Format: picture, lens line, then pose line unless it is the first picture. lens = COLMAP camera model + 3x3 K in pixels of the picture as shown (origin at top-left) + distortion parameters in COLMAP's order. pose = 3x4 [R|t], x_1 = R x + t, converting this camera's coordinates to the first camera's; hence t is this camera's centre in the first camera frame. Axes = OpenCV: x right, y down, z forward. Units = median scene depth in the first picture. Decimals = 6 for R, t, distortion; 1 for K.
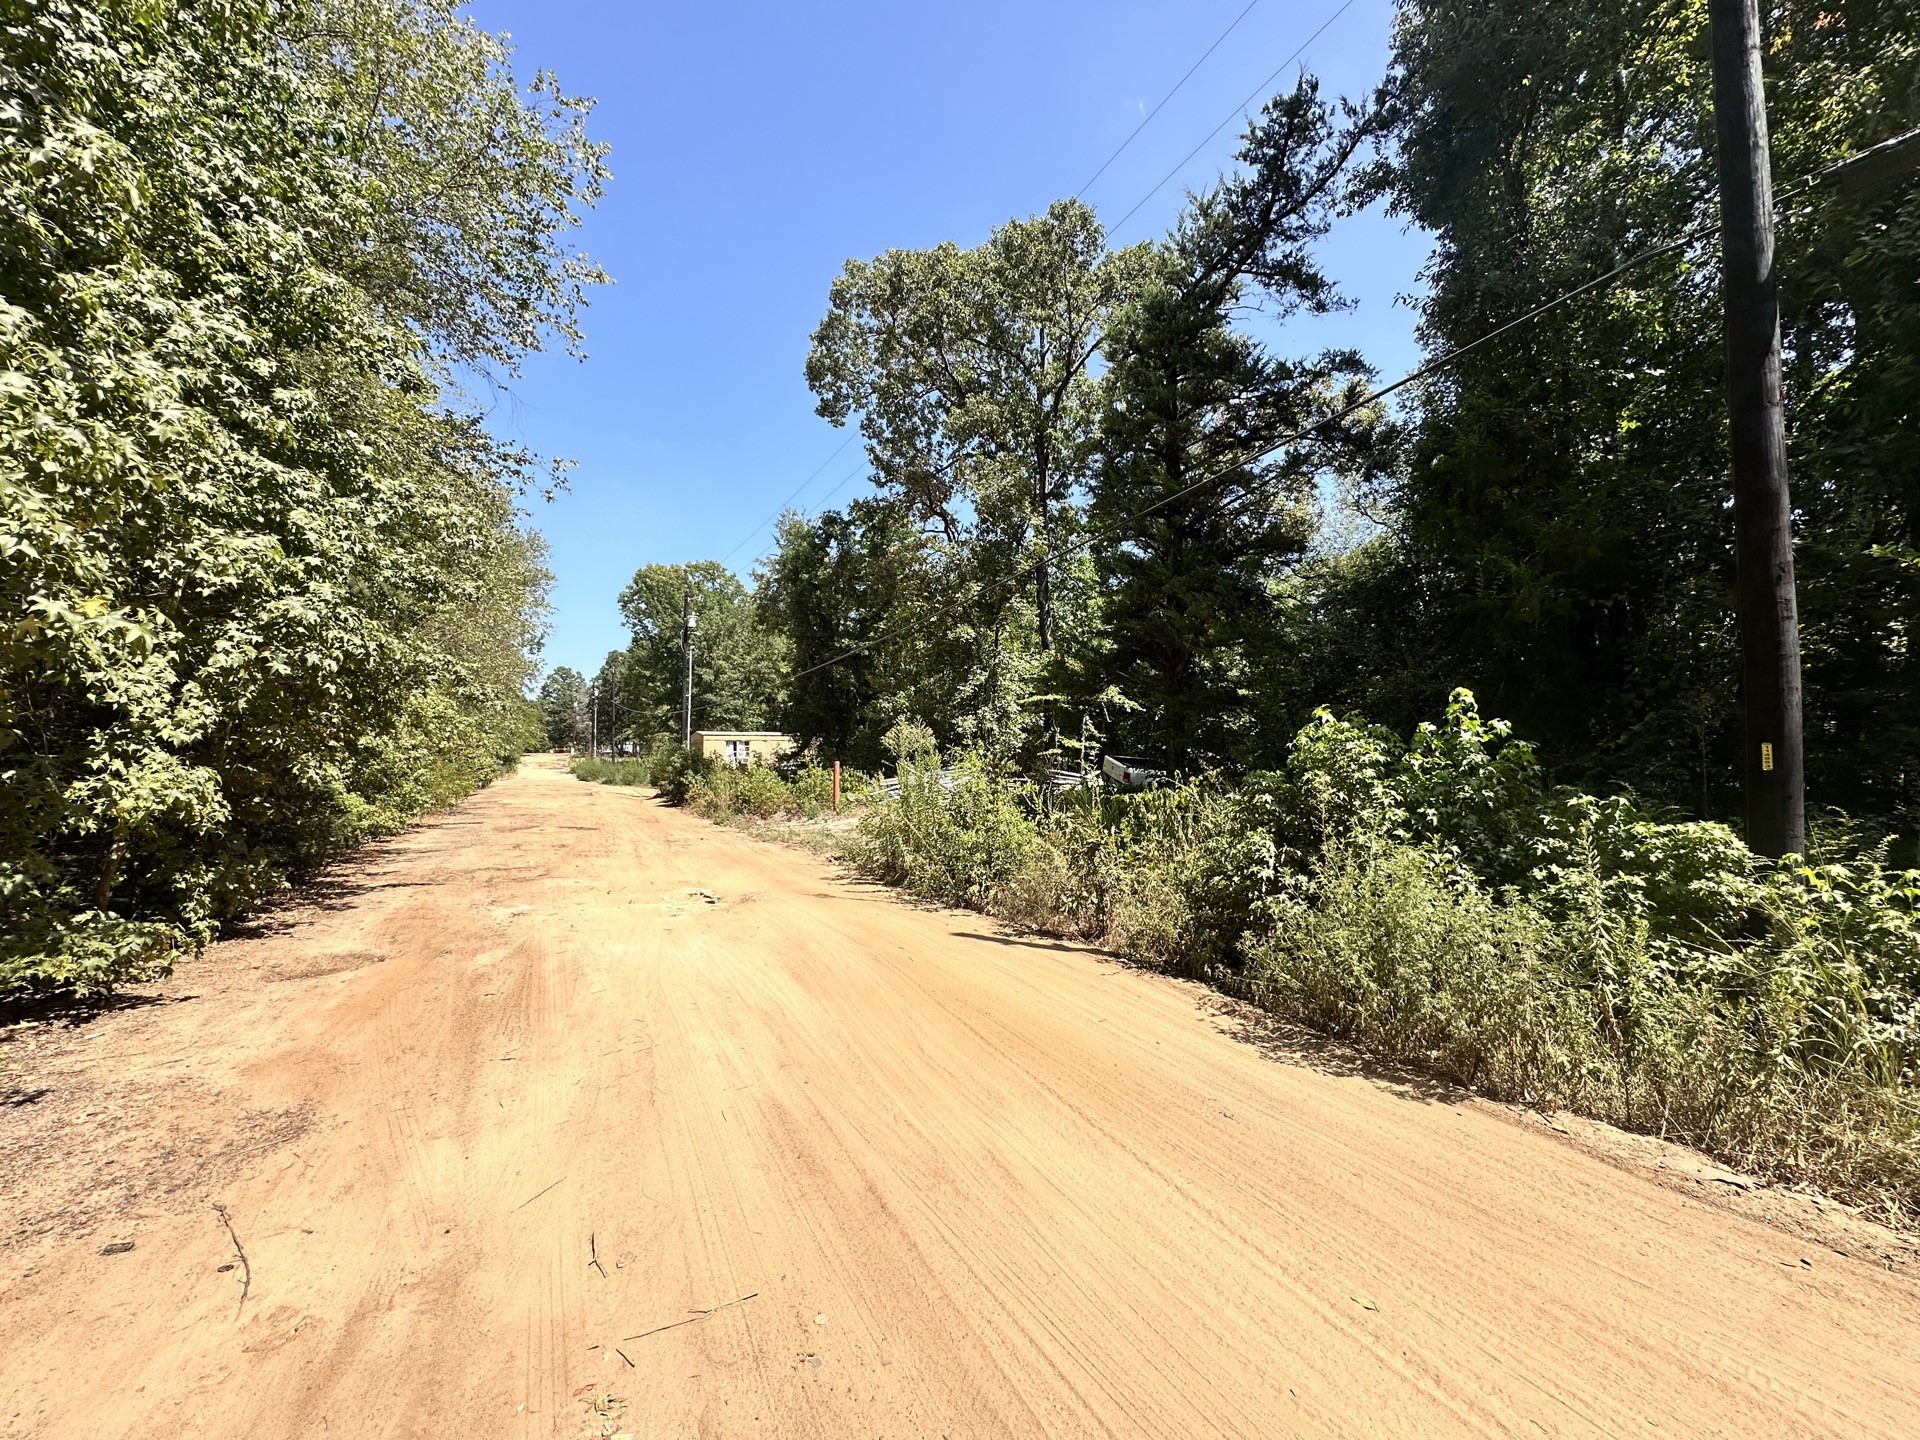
lens RADIAL K [[766.1, 0, 960.1], [0, 766.1, 717.1], [0, 0, 1]] dist [-0.001954, 0.000689]
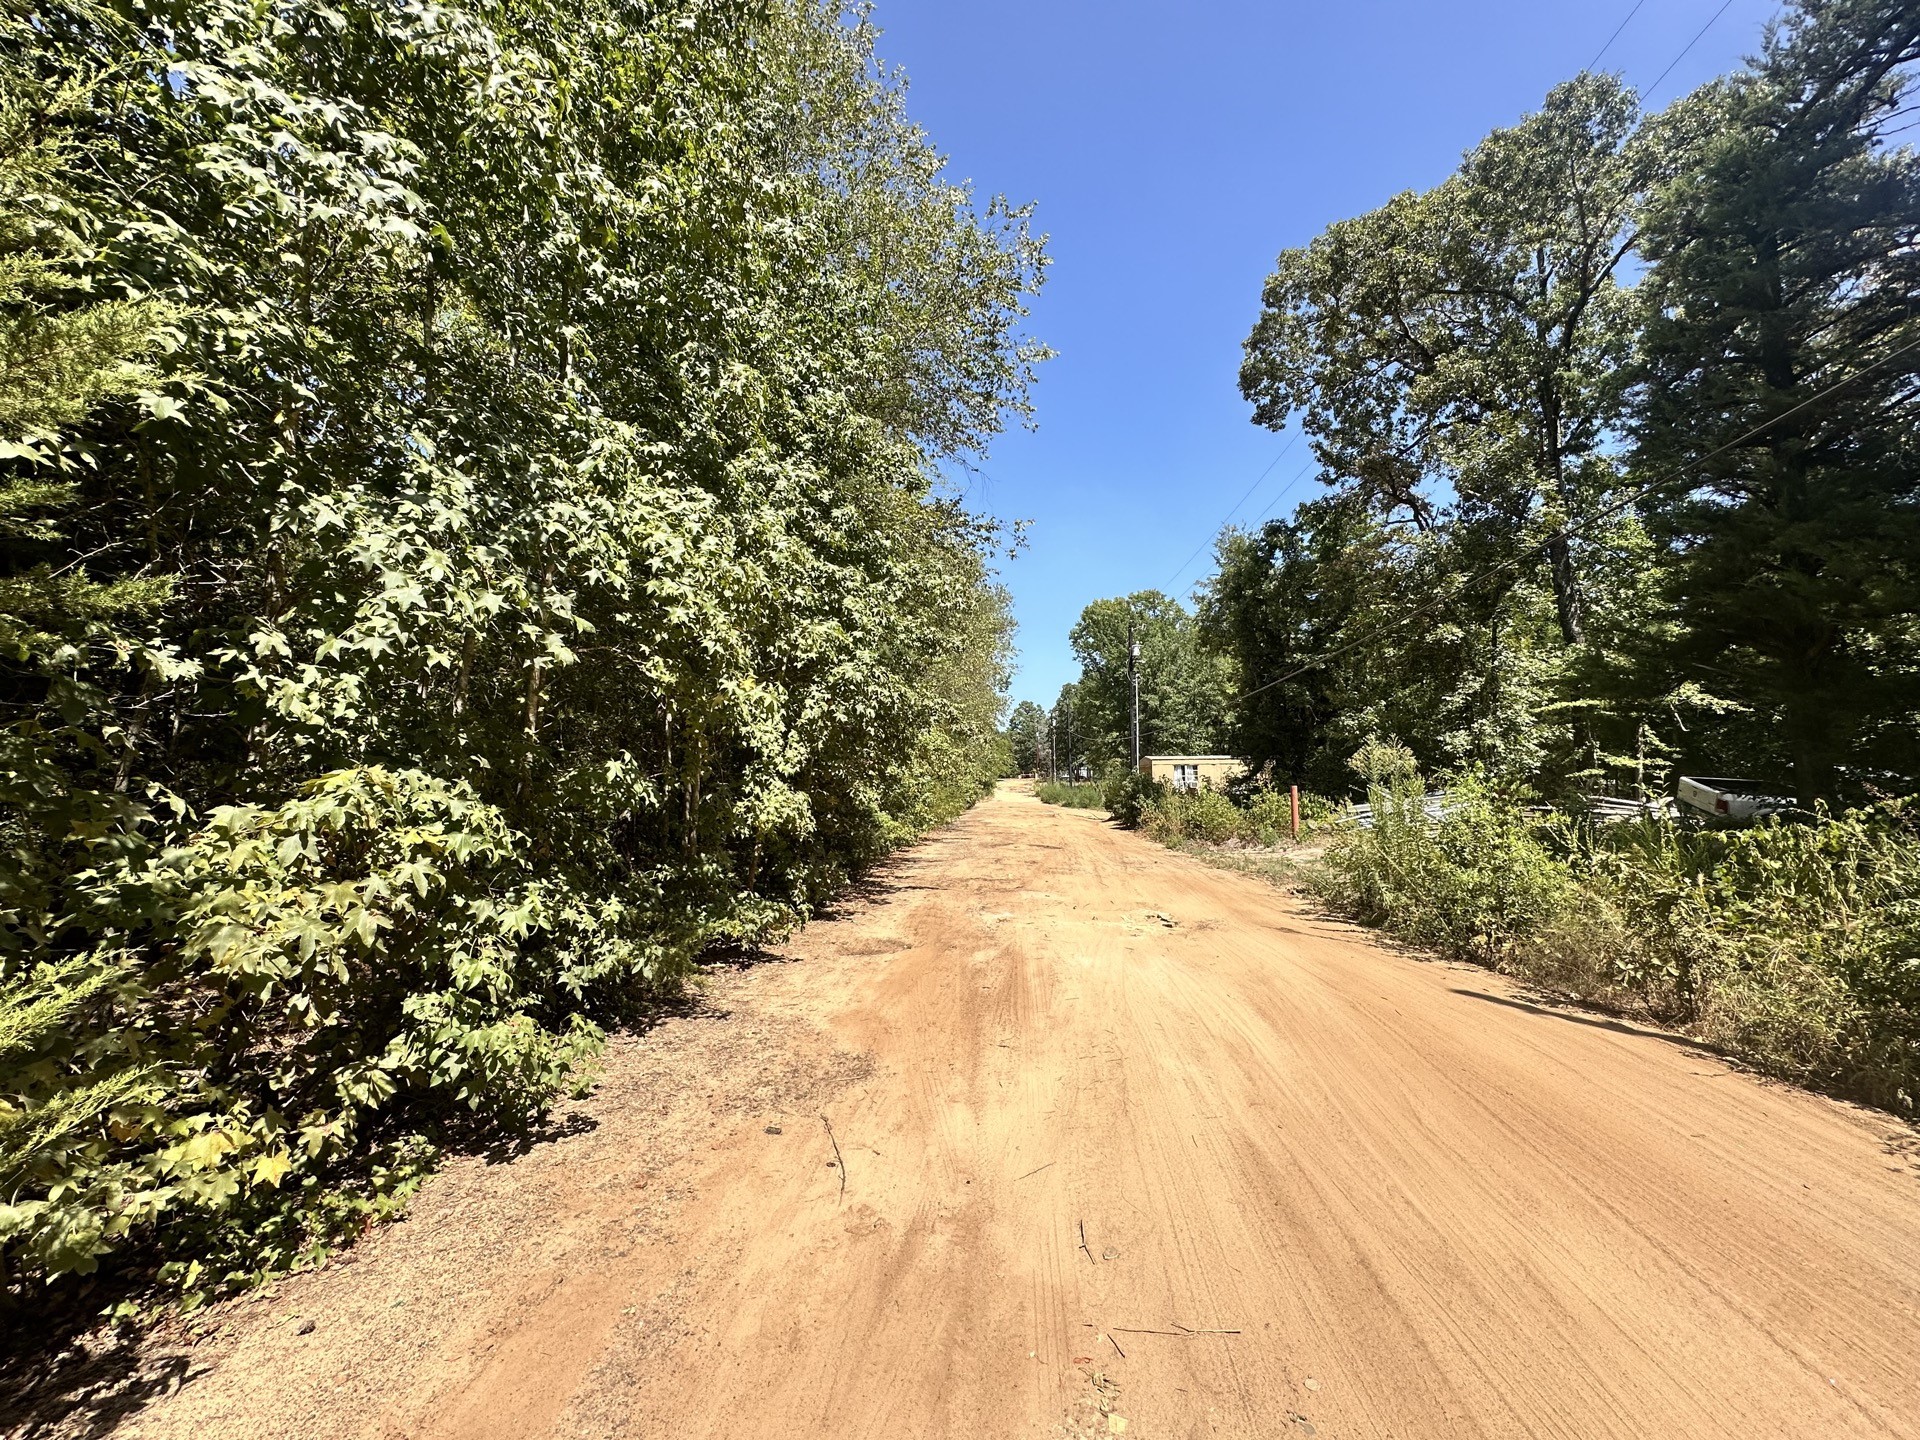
lens RADIAL K [[767.1, 0, 960.0], [0, 767.1, 720.0], [0, 0, 1]] dist [-0.003390, -0.000106]
pose [[0.843034, -0.048070, -0.535708, -0.001316], [0.033471, 0.998757, -0.036947, -0.003191], [0.536818, 0.013217, 0.843594, -0.013204]]
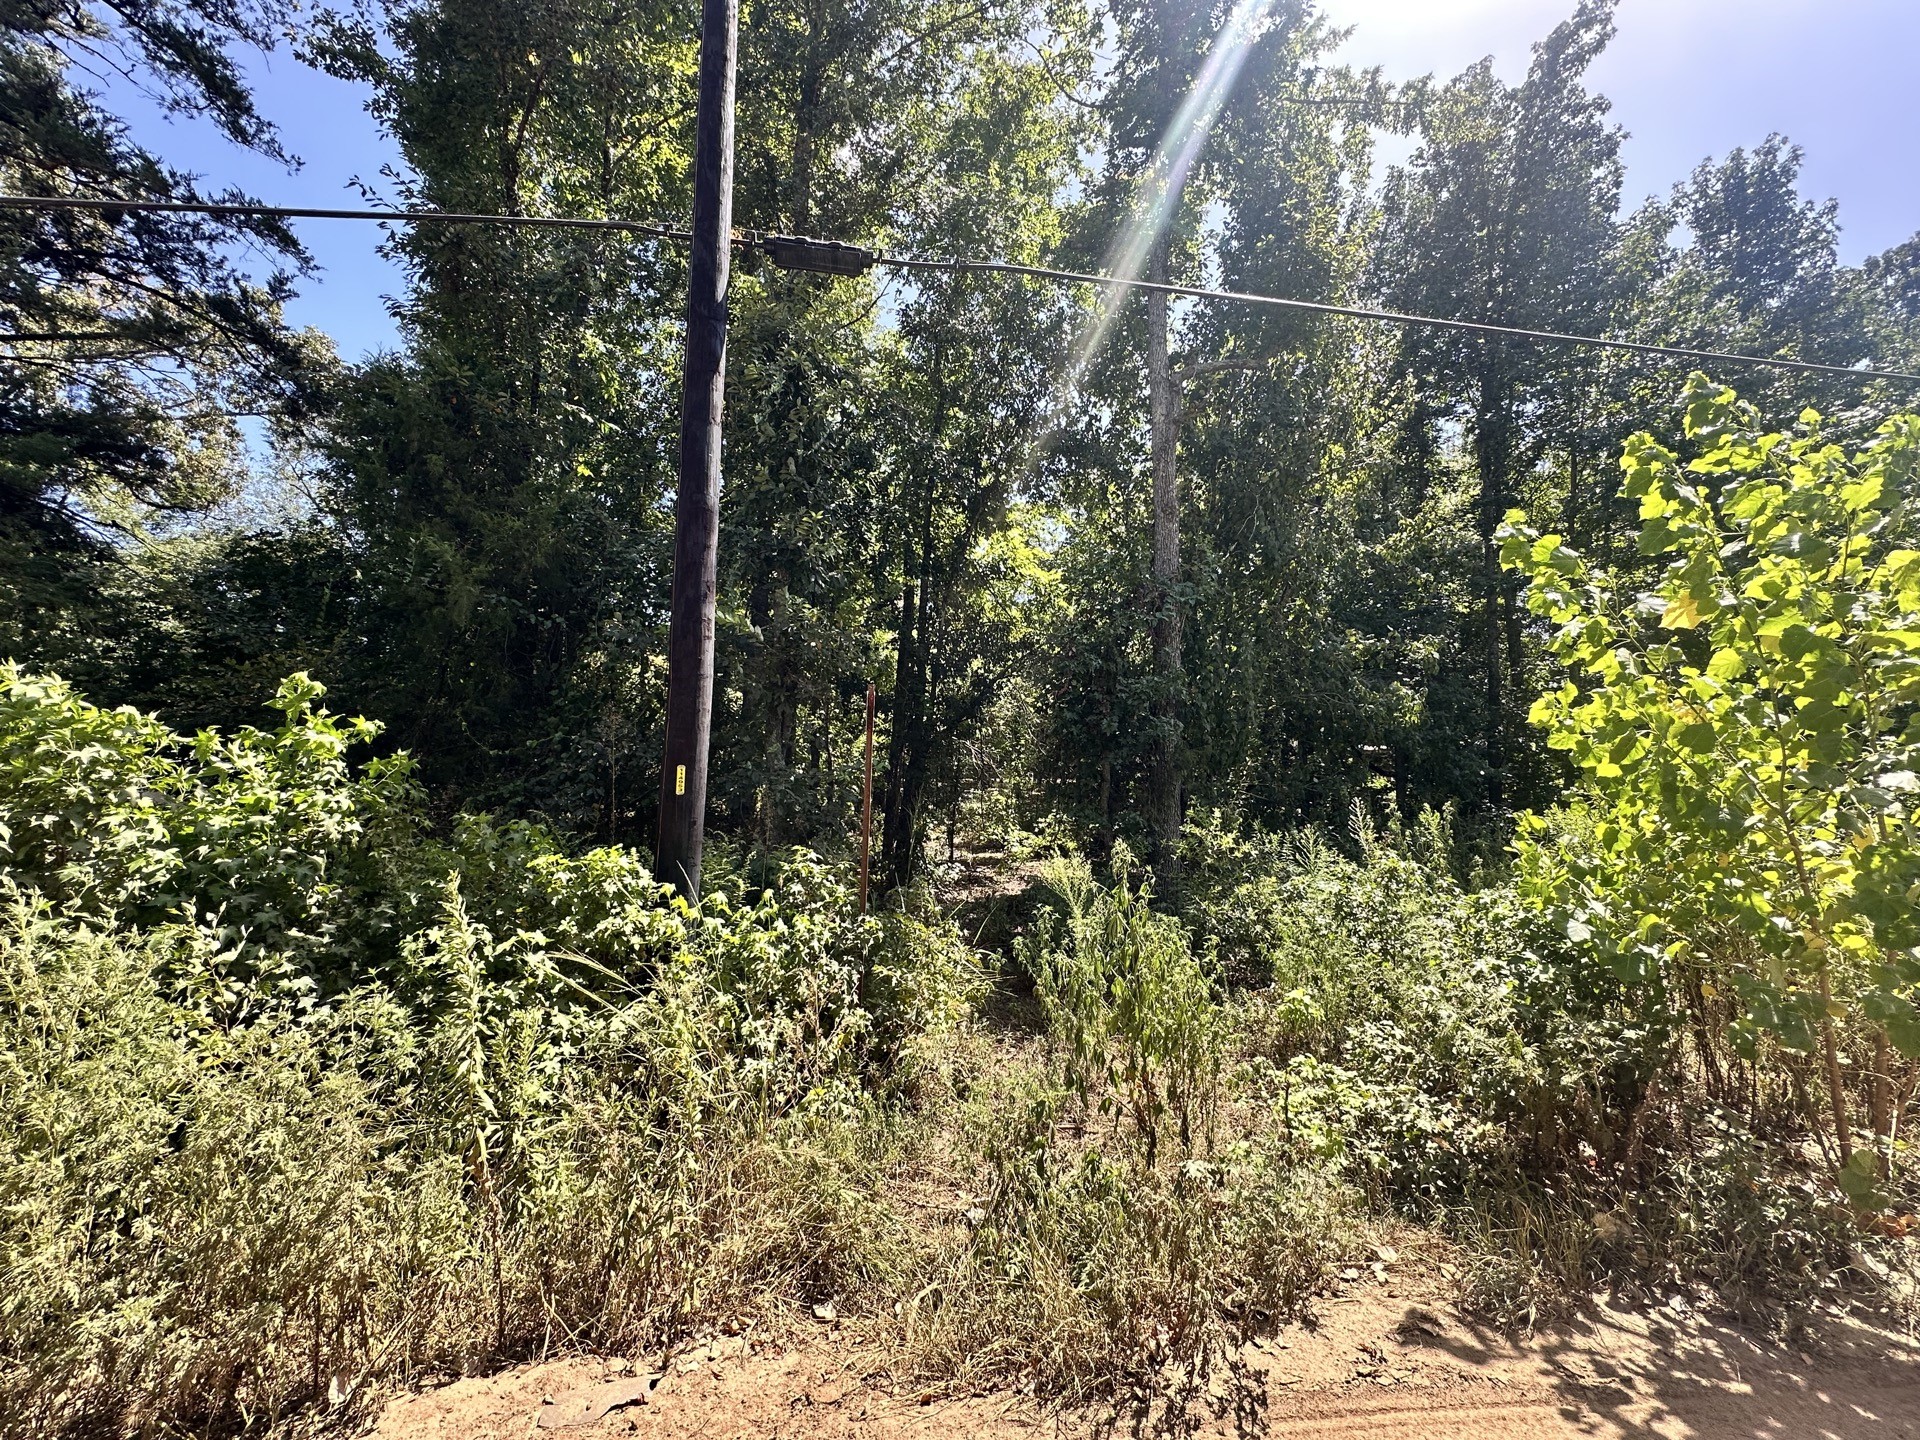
lens RADIAL K [[766.1, 0, 960.1], [0, 766.1, 717.1], [0, 0, 1]] dist [-0.001954, 0.000689]
pose [[0.351358, 0.101274, 0.930748, 0.170091], [-0.059237, 0.994545, -0.085854, 0.020954], [-0.934365, -0.024969, 0.355441, 0.200505]]
